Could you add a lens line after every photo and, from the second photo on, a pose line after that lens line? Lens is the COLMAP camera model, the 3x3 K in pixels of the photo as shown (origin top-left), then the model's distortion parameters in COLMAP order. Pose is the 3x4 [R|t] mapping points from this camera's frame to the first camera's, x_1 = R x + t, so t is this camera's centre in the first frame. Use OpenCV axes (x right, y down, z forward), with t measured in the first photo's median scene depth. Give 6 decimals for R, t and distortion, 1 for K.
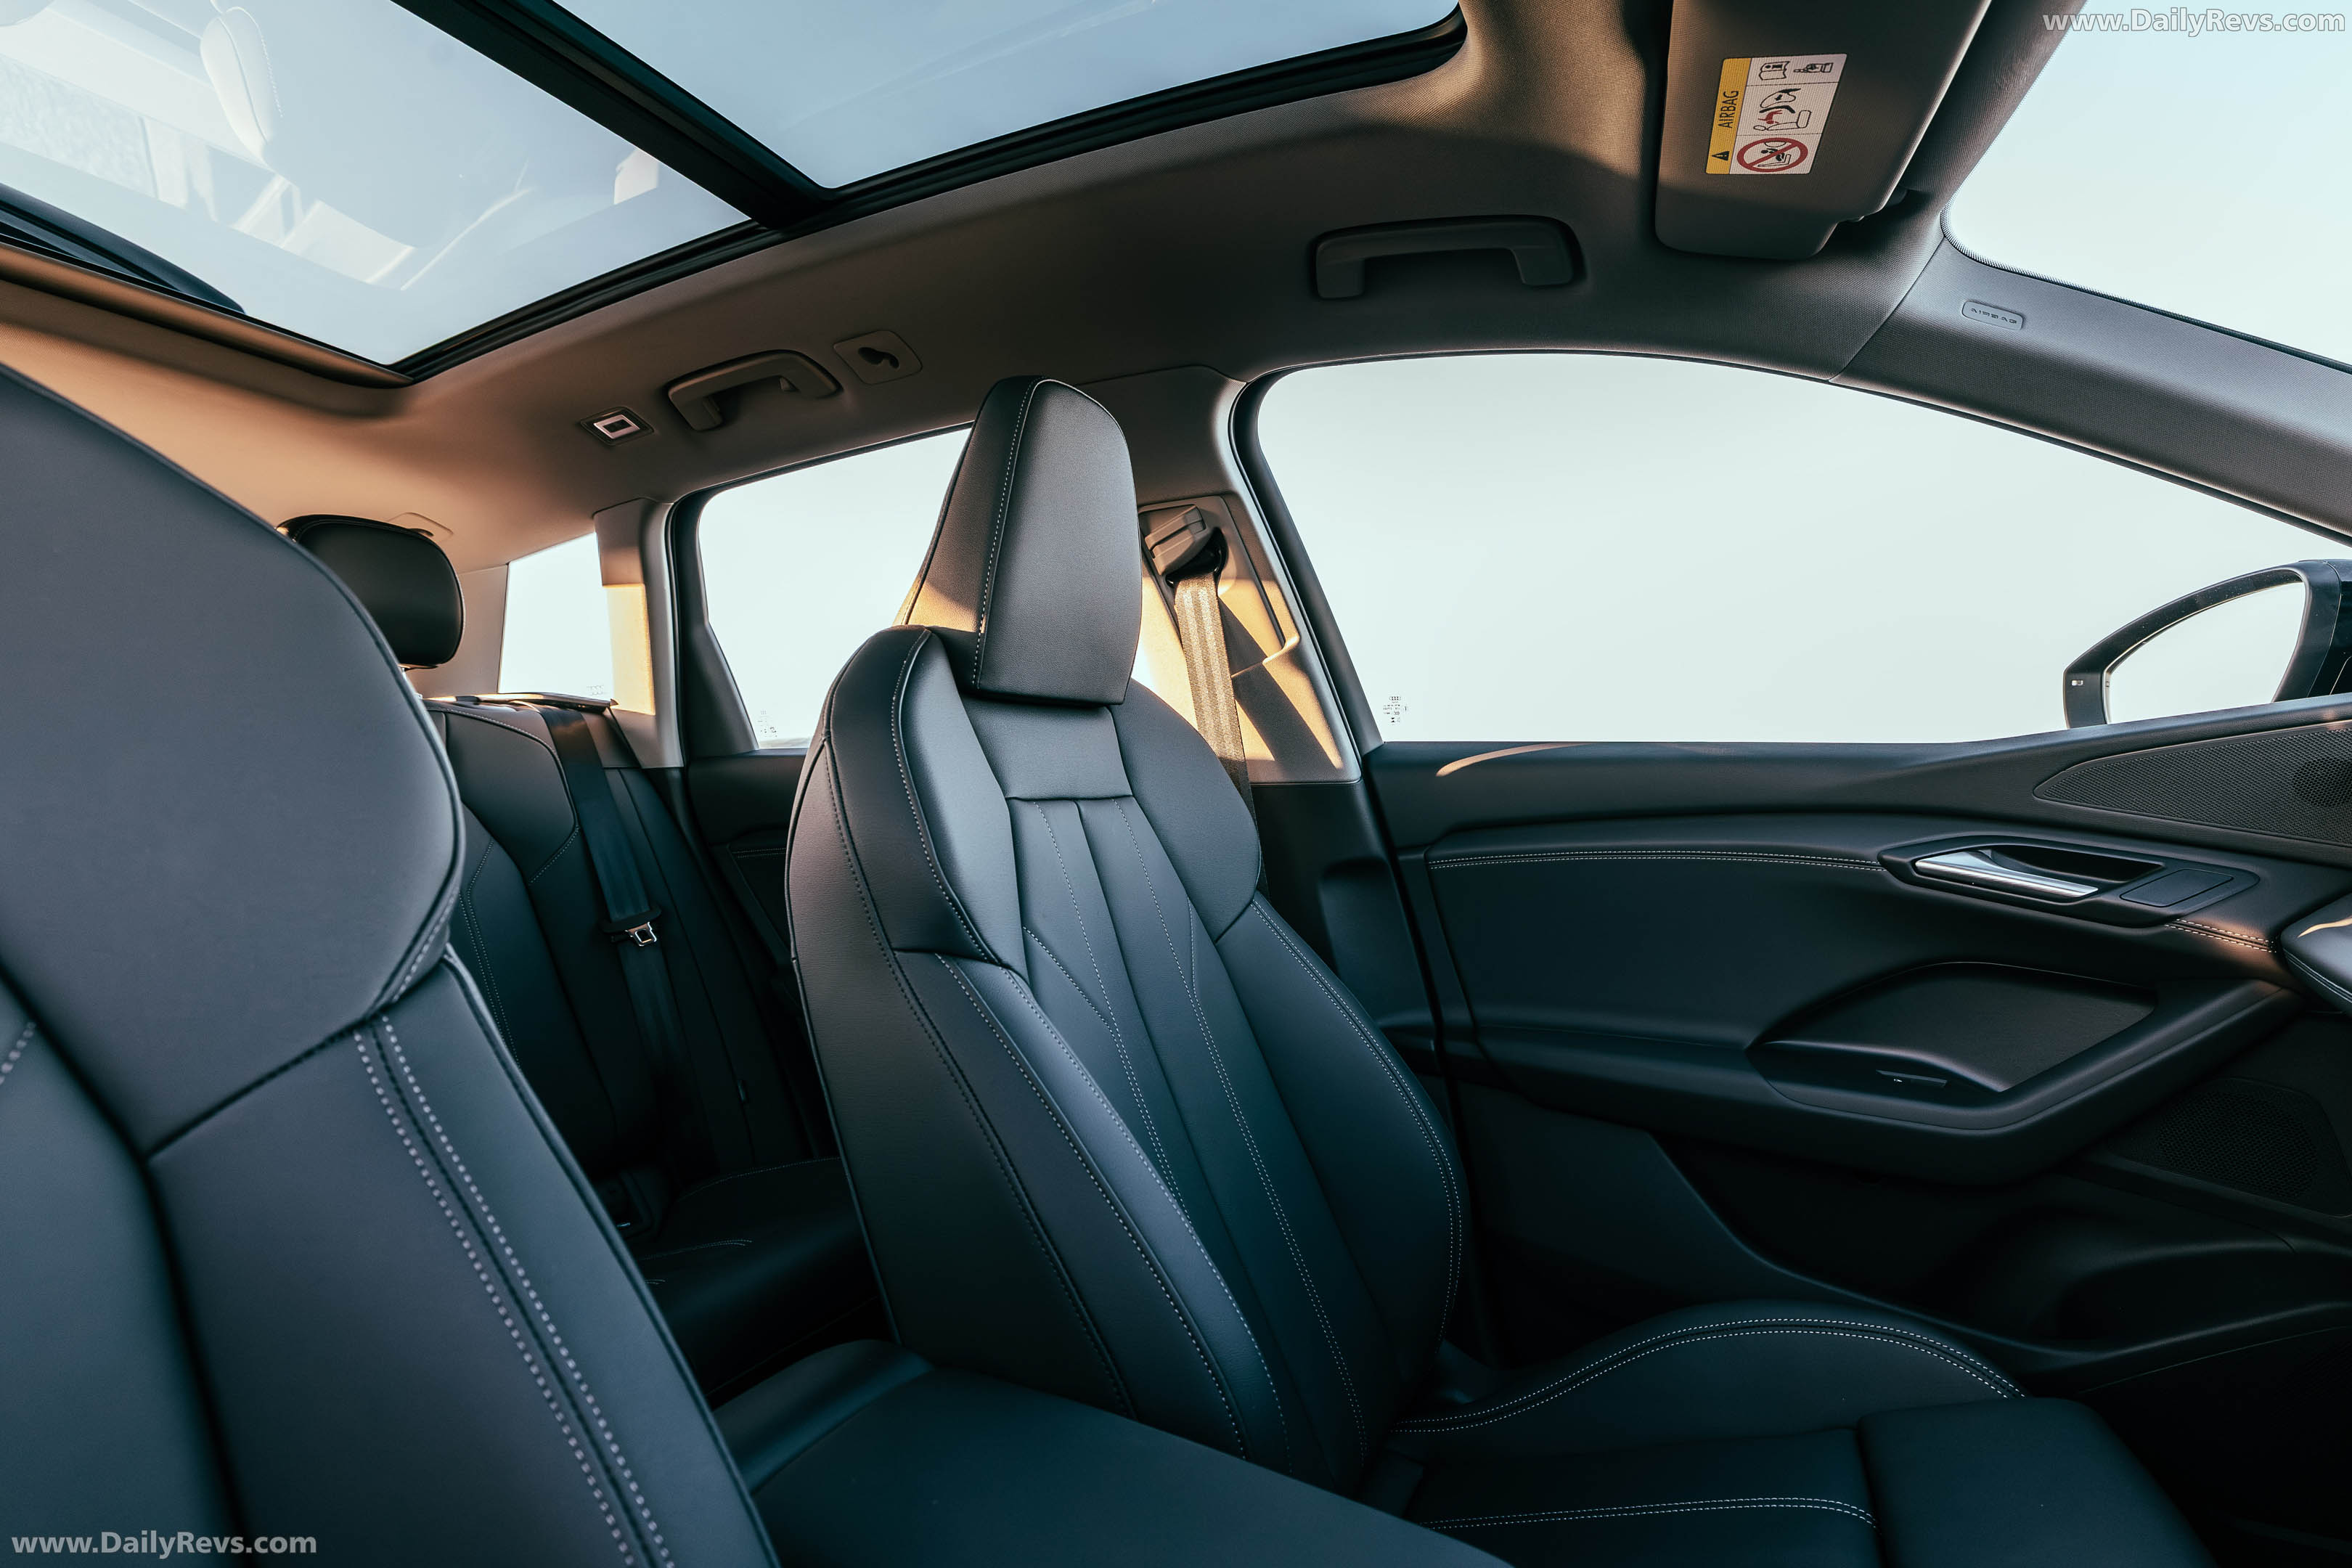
lens RADIAL K [[1111.9, 0, 1176.0], [0, 1111.9, 784.0], [0, 0, 1]] dist [0.004444, 0.000625]
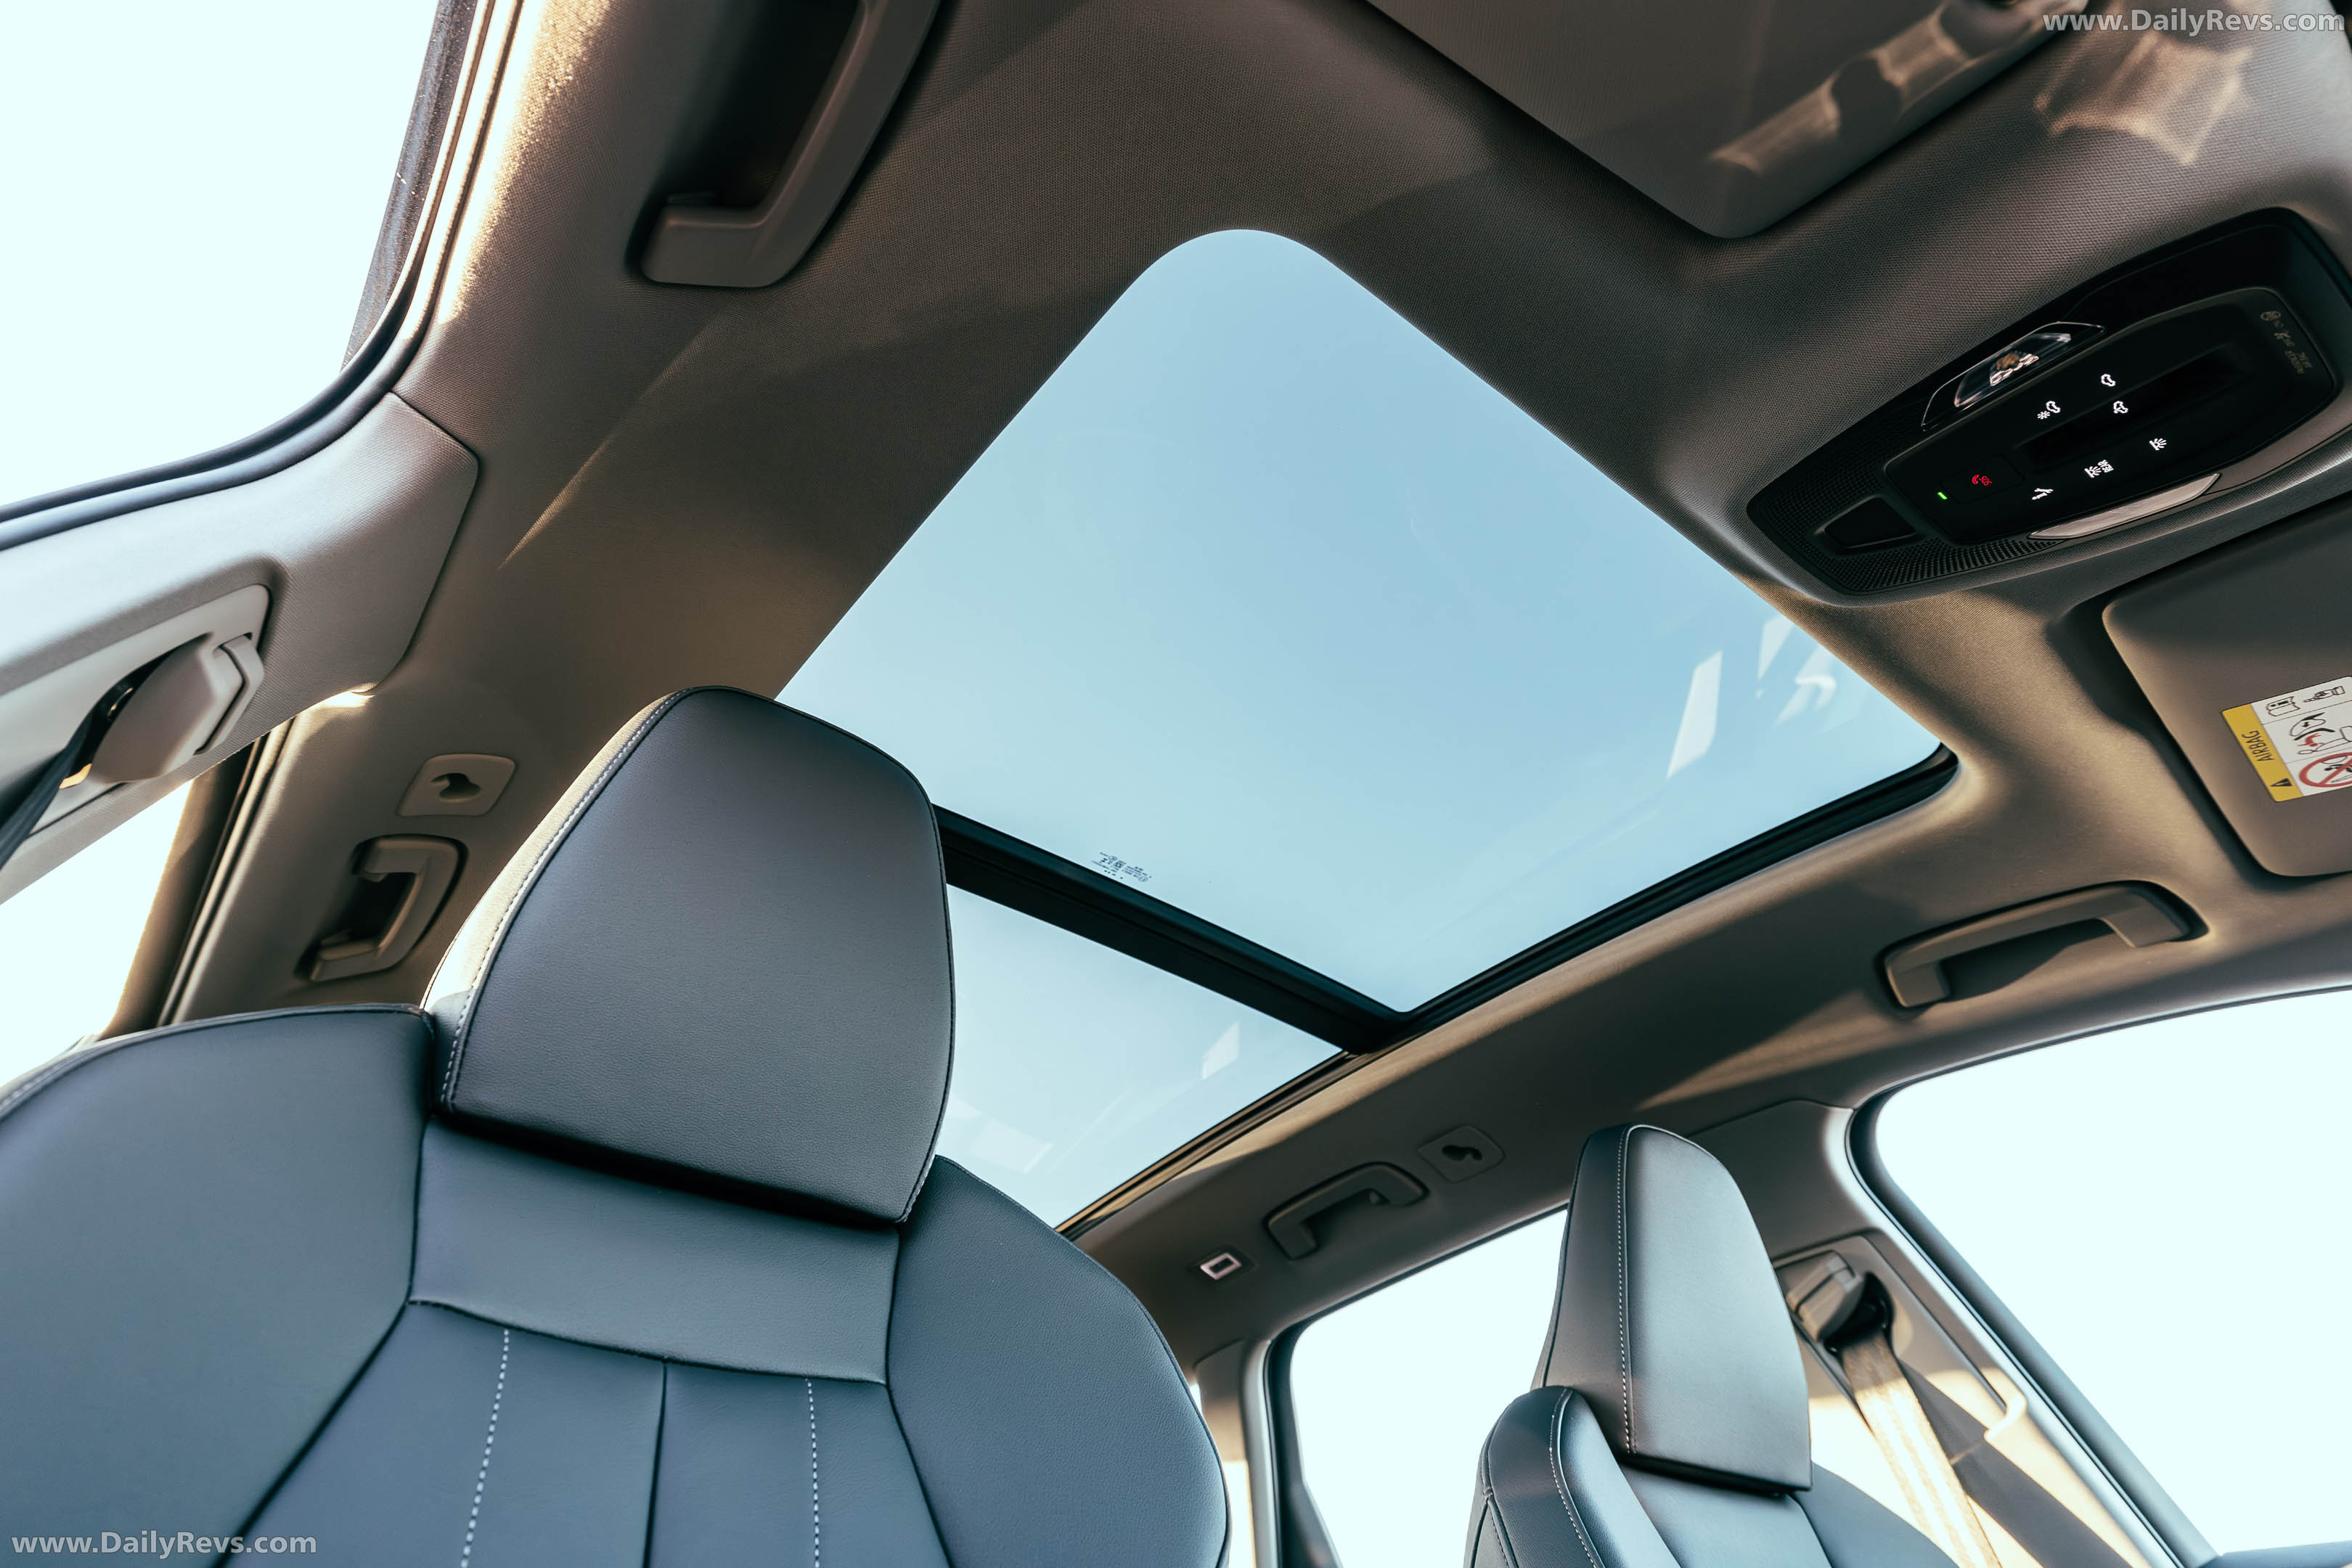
lens RADIAL K [[1316.4, 0, 1176.0], [0, 1316.4, 784.0], [0, 0, 1]] dist [0.018962, -0.044074]
pose [[0.905212, -0.264324, -0.332754, -0.010396], [-0.005169, 0.776116, -0.630570, 0.122344], [0.424930, 0.572519, 0.701183, -0.162993]]
